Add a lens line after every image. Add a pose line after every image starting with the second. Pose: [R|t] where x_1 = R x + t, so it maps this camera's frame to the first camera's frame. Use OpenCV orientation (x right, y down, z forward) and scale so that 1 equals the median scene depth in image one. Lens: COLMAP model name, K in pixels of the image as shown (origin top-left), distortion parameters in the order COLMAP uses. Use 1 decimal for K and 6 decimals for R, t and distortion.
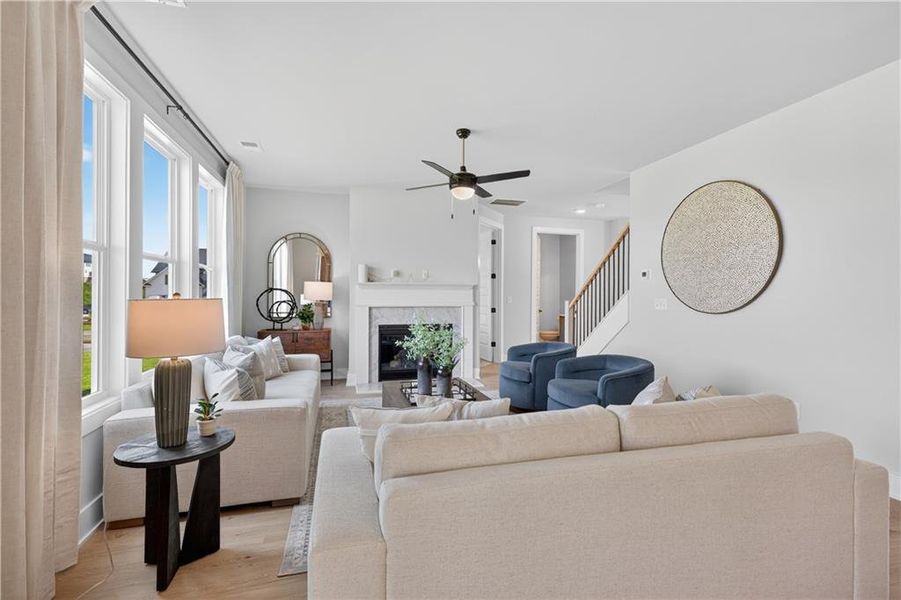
lens RADIAL K [[377.8, 0, 453.6], [0, 377.8, 295.5], [0, 0, 1]] dist [-0.000063, -0.000058]
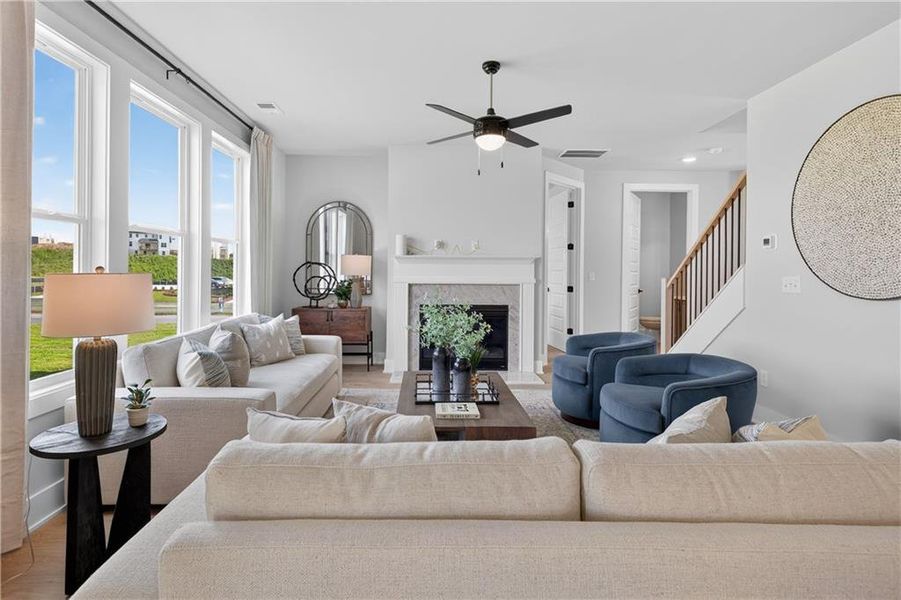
lens RADIAL K [[424.9, 0, 462.4], [0, 424.9, 270.6], [0, 0, 1]] dist [0.000160, -0.000331]
pose [[0.970052, 0.003794, -0.242869, 0.167055], [-0.003789, 0.999993, 0.000487, -0.000358], [0.242869, 0.000448, 0.970059, 0.103657]]
